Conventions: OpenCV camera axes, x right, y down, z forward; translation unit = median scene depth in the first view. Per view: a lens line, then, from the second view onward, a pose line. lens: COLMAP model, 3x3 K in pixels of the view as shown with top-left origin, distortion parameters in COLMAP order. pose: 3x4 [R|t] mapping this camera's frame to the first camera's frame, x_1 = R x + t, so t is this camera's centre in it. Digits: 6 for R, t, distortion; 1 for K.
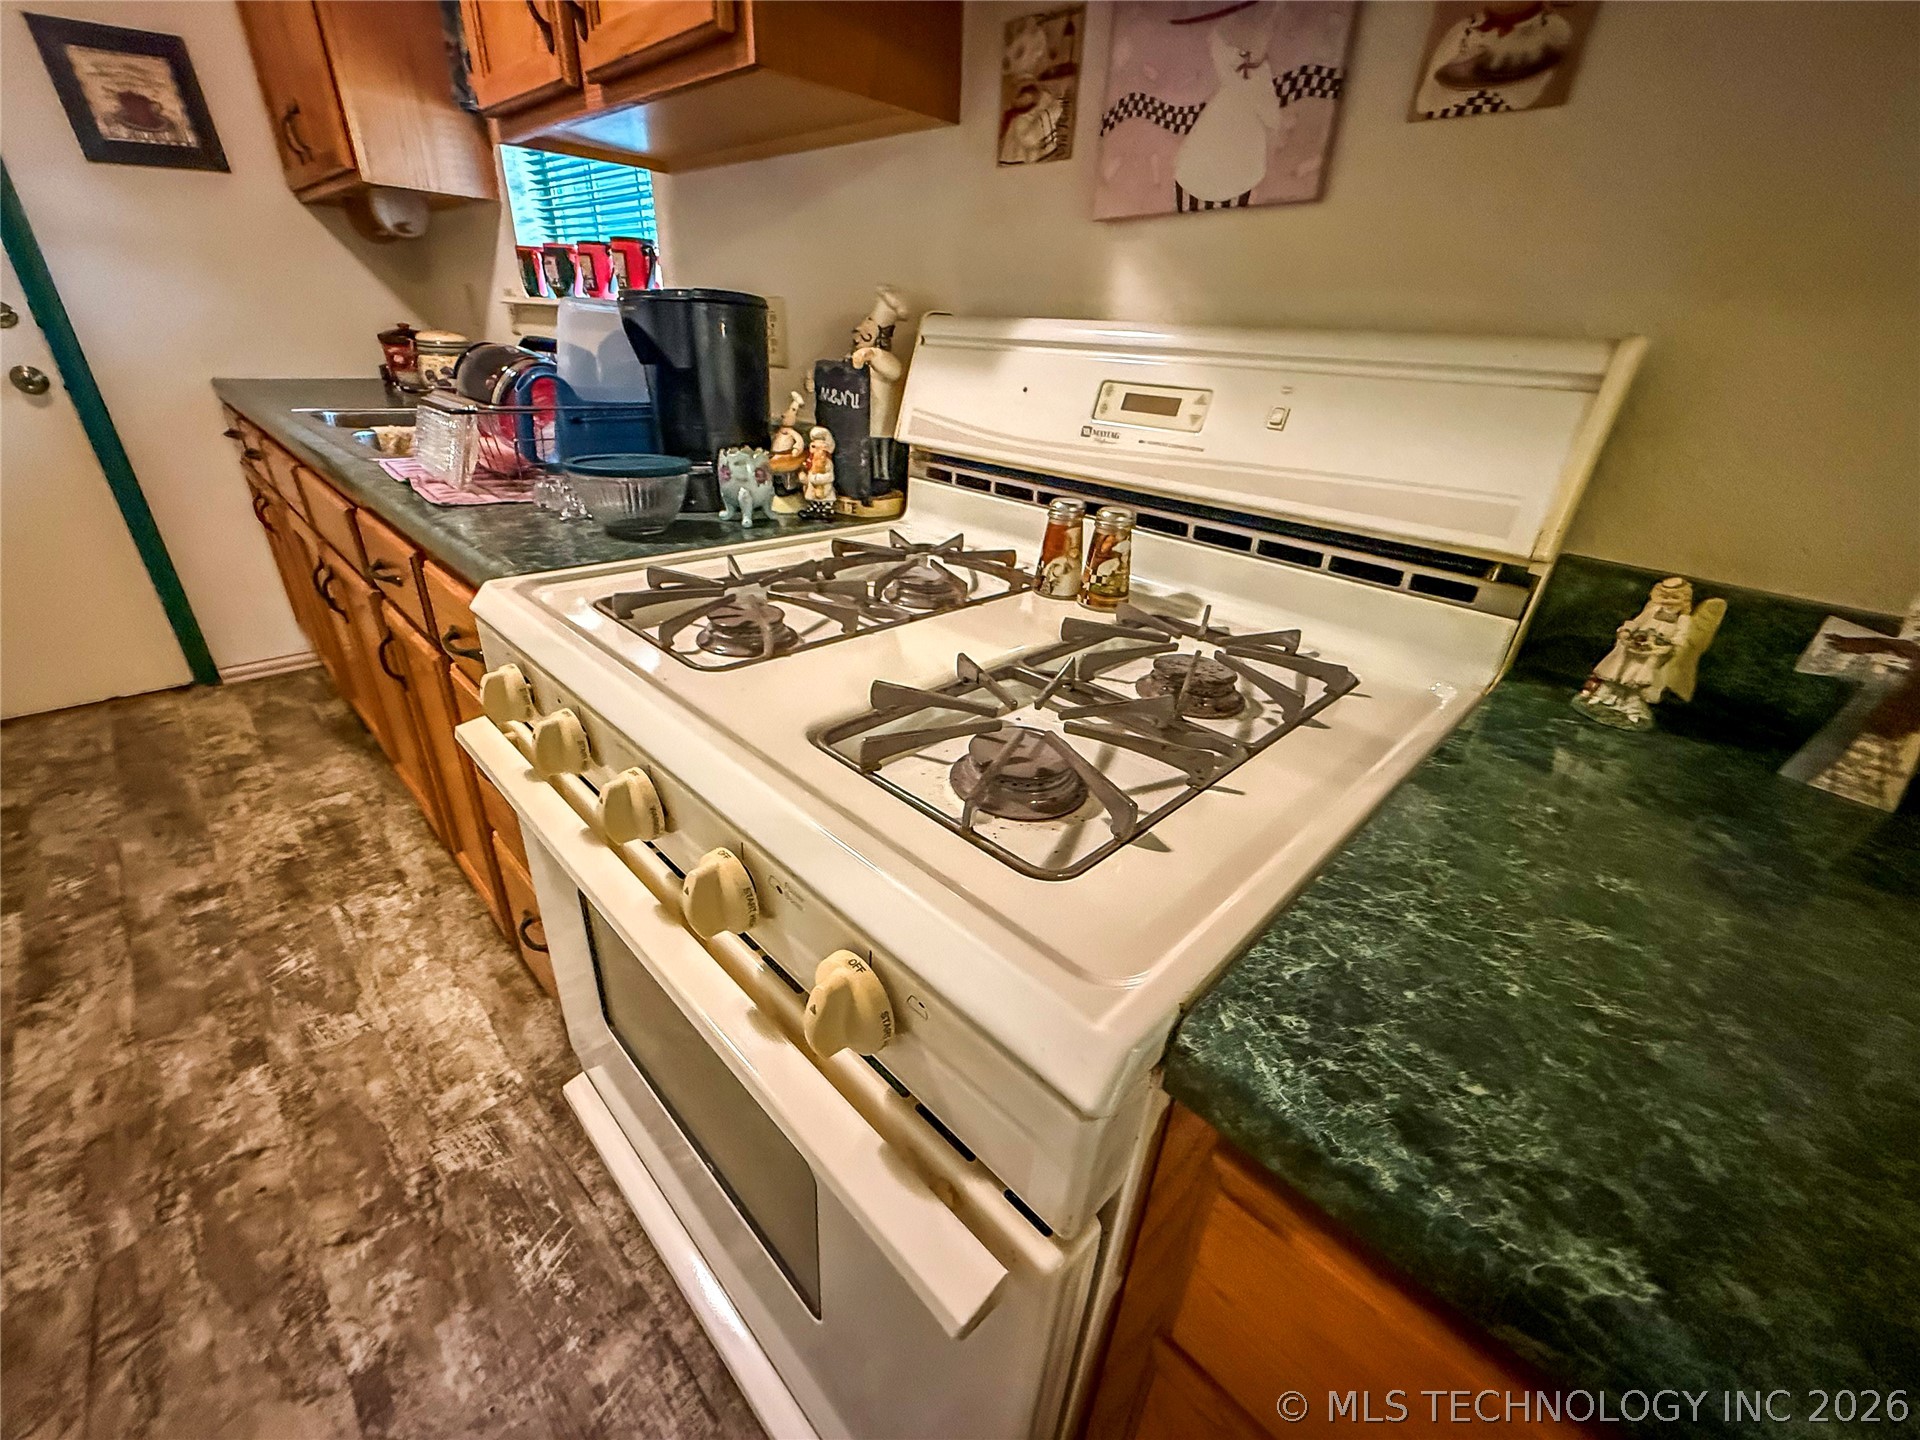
lens RADIAL K [[761.2, 0, 956.8], [0, 761.2, 720.5], [0, 0, 1]] dist [-0.002204, 0.000082]
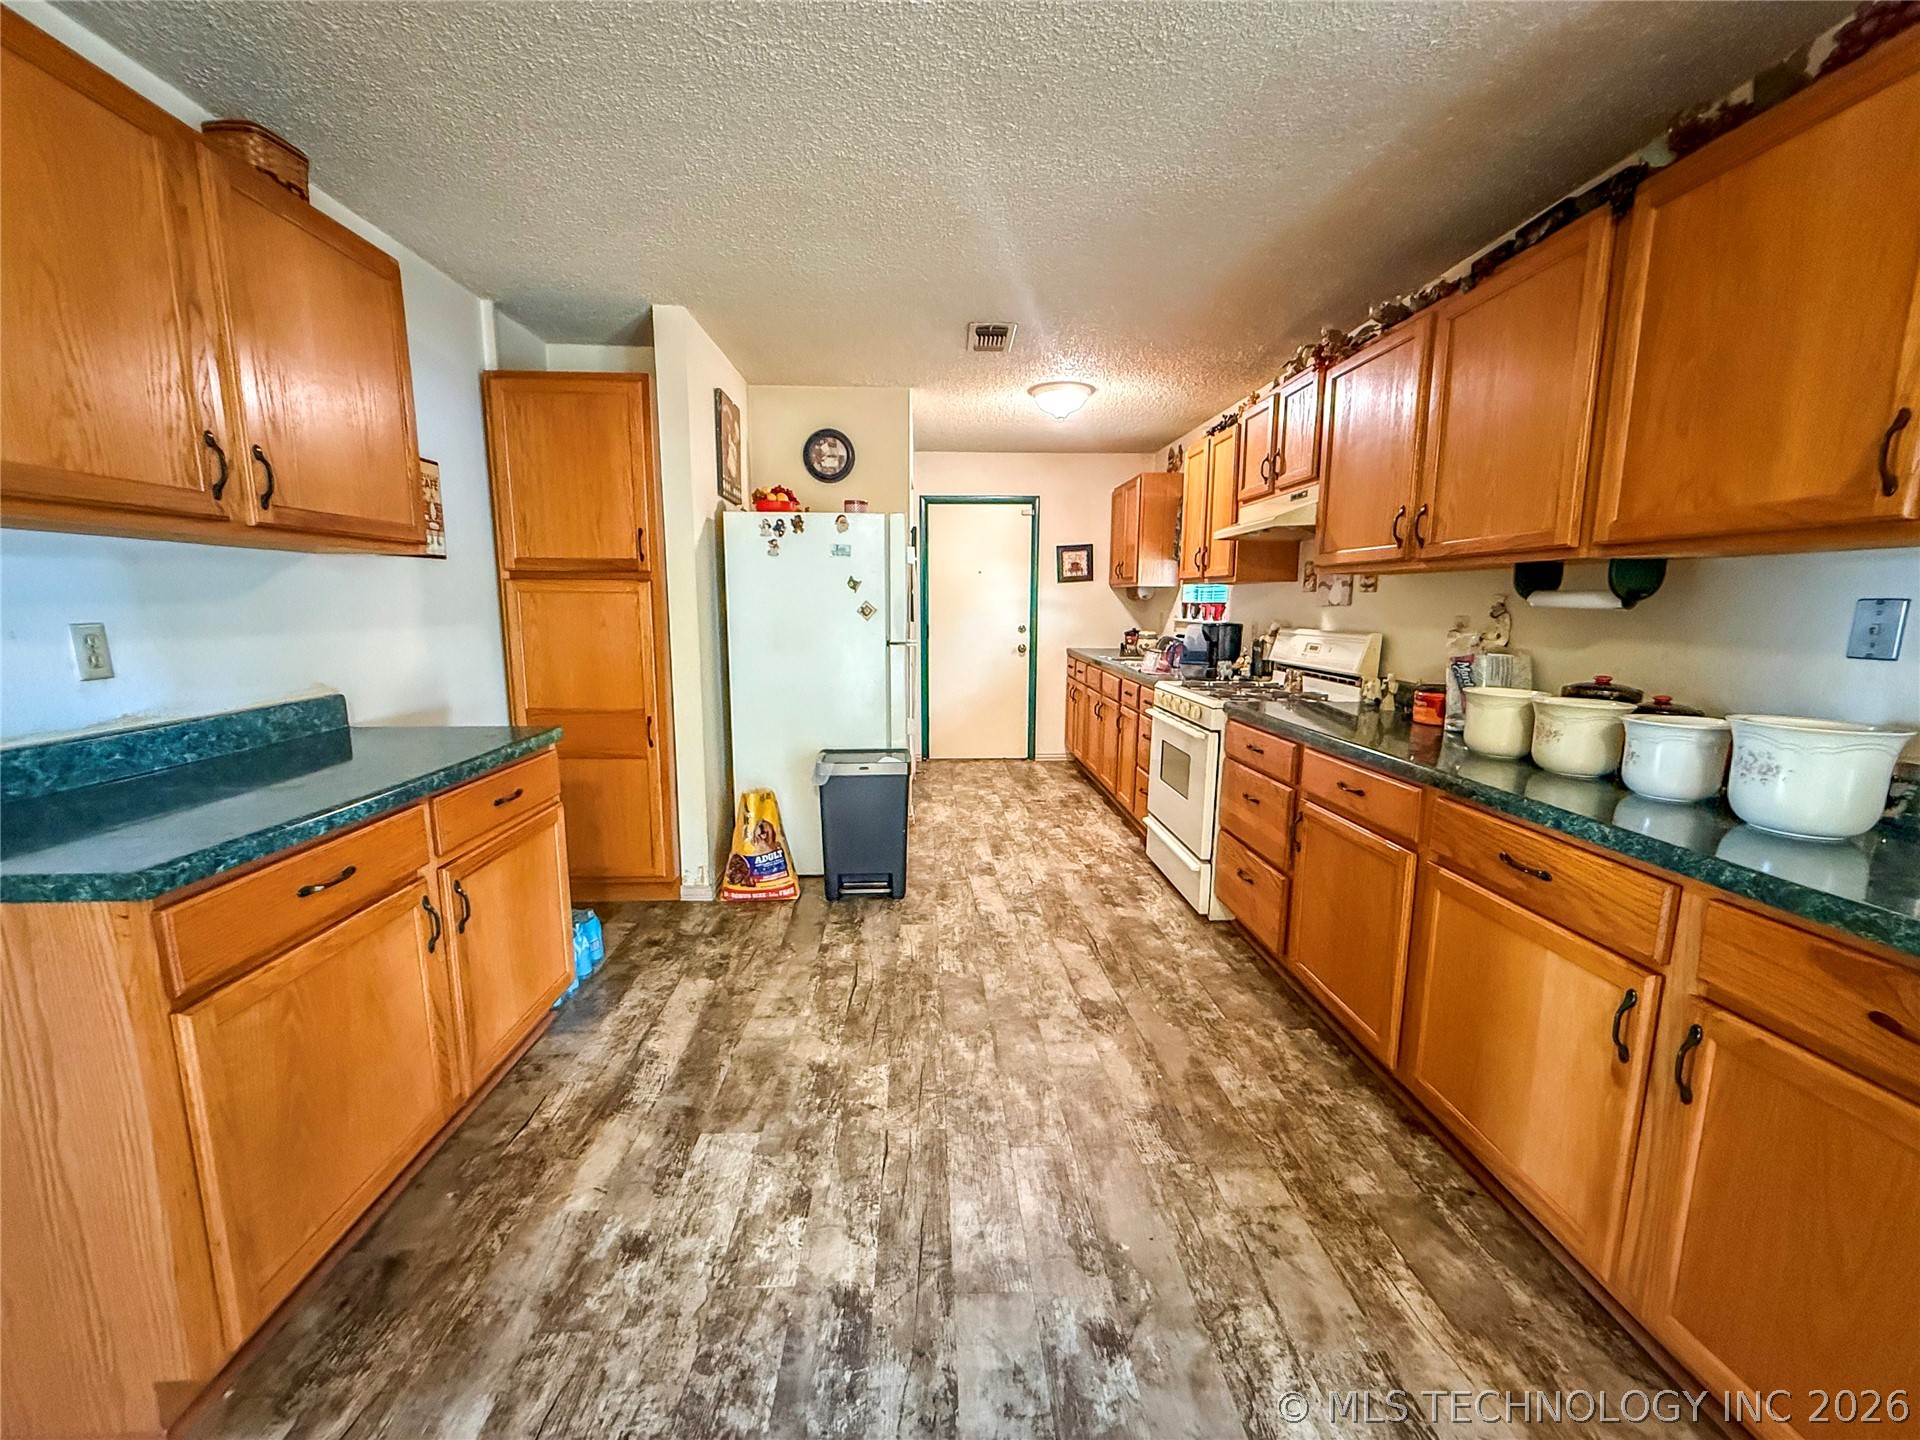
lens RADIAL K [[761.2, 0, 950.2], [0, 761.2, 717.8], [0, 0, 1]] dist [-0.002204, 0.000082]
pose [[0.724623, 0.056941, -0.686789, 1.265913], [-0.283812, 0.932801, -0.222109, 1.067978], [0.627991, 0.355864, 0.692090, -2.236242]]
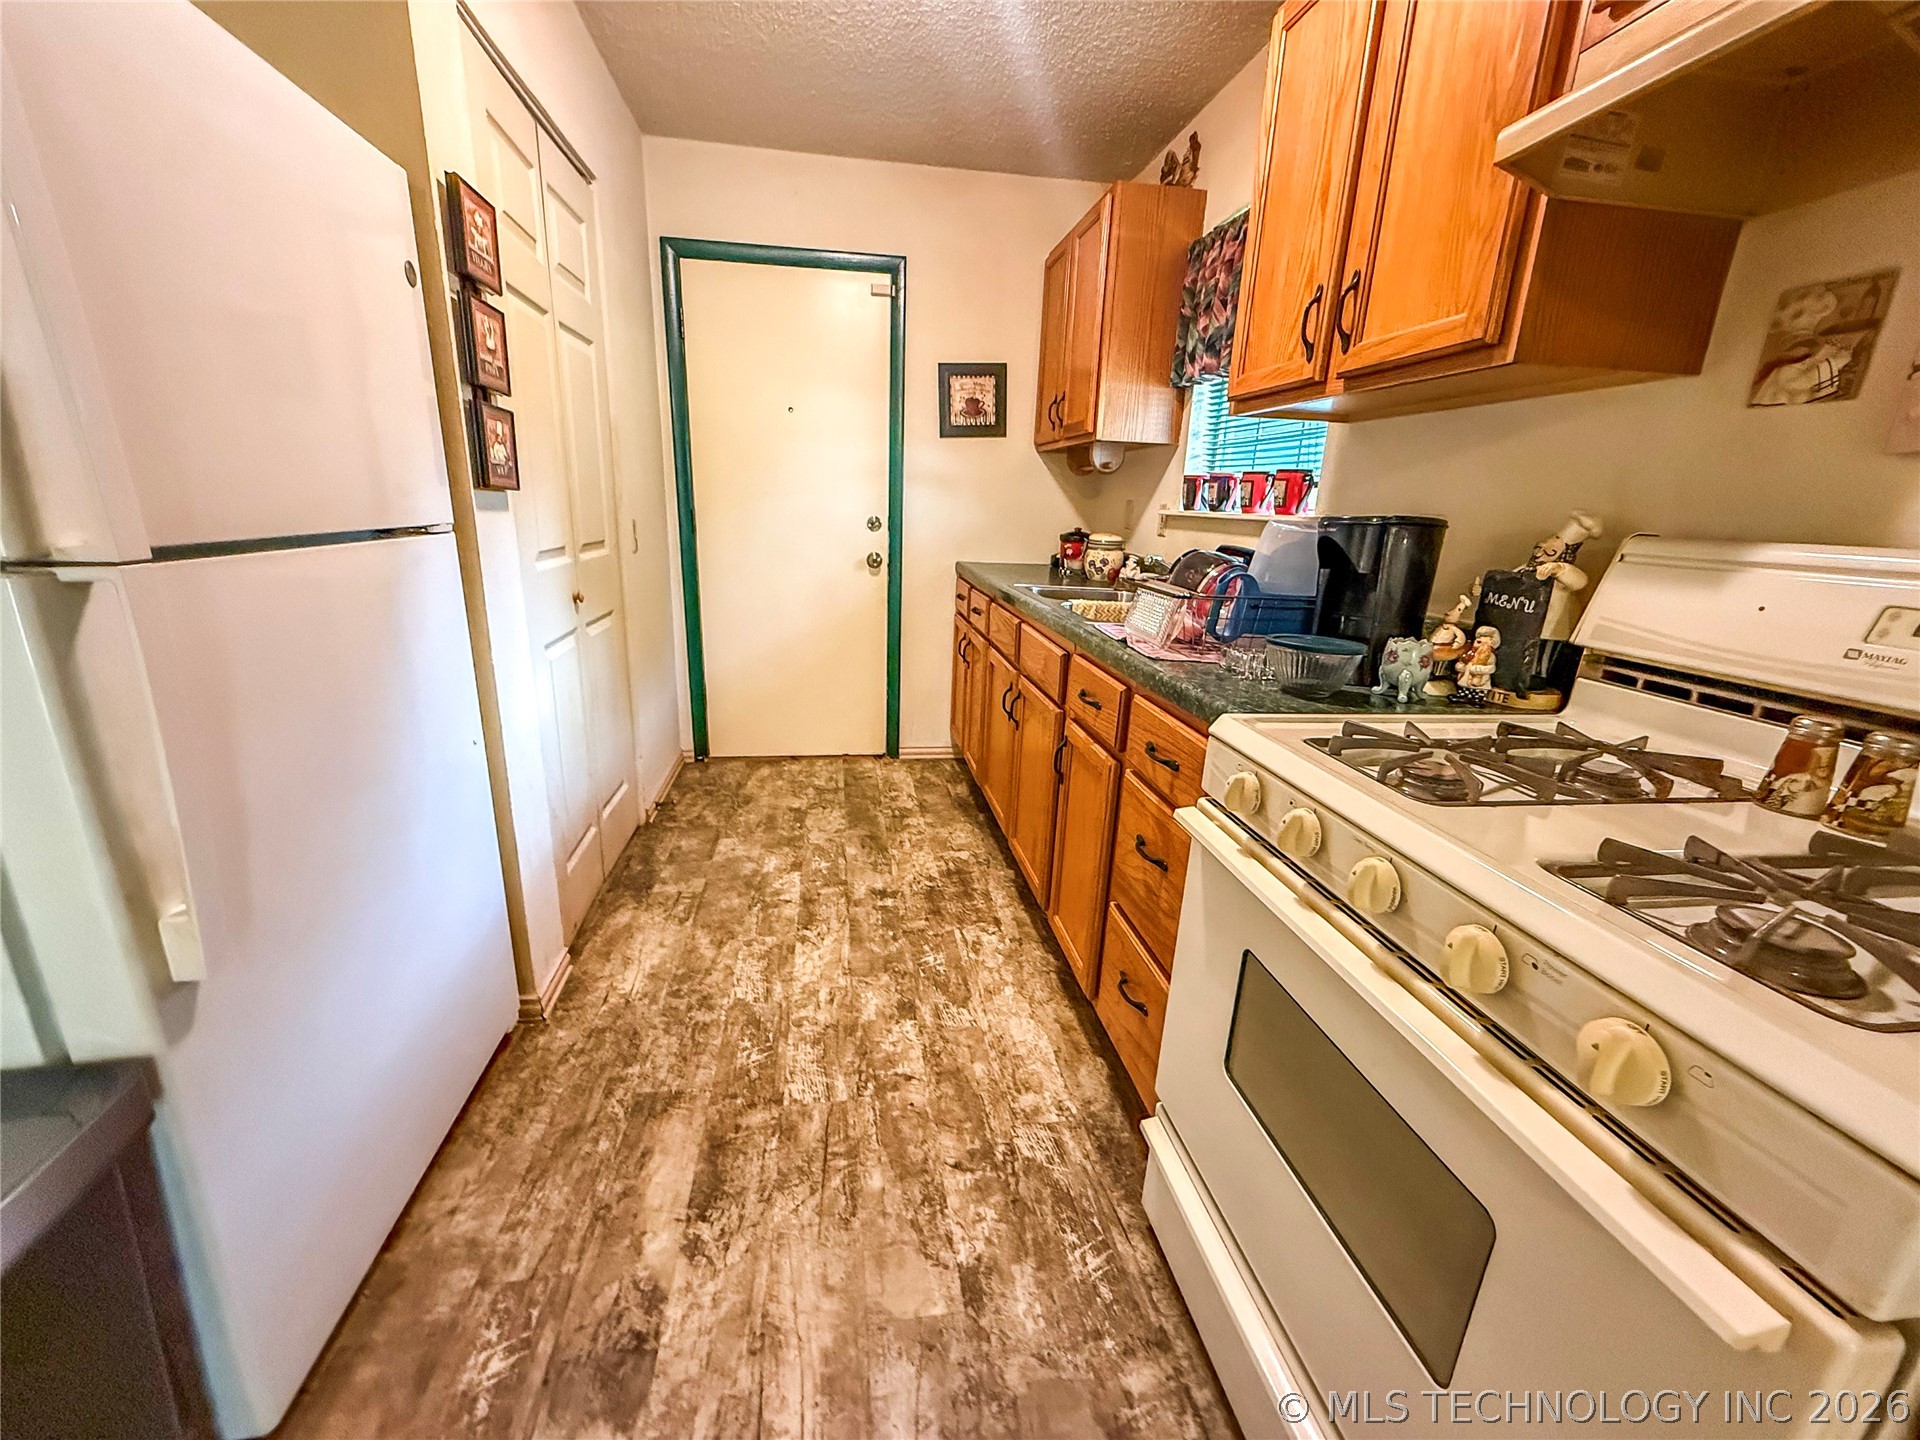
lens RADIAL K [[761.2, 0, 957.4], [0, 761.2, 722.3], [0, 0, 1]] dist [-0.002204, 0.000082]
pose [[0.805115, 0.146372, -0.574774, -0.142255], [-0.266329, 0.955098, -0.129835, 0.104600], [0.529961, 0.257611, 0.807947, -0.286755]]
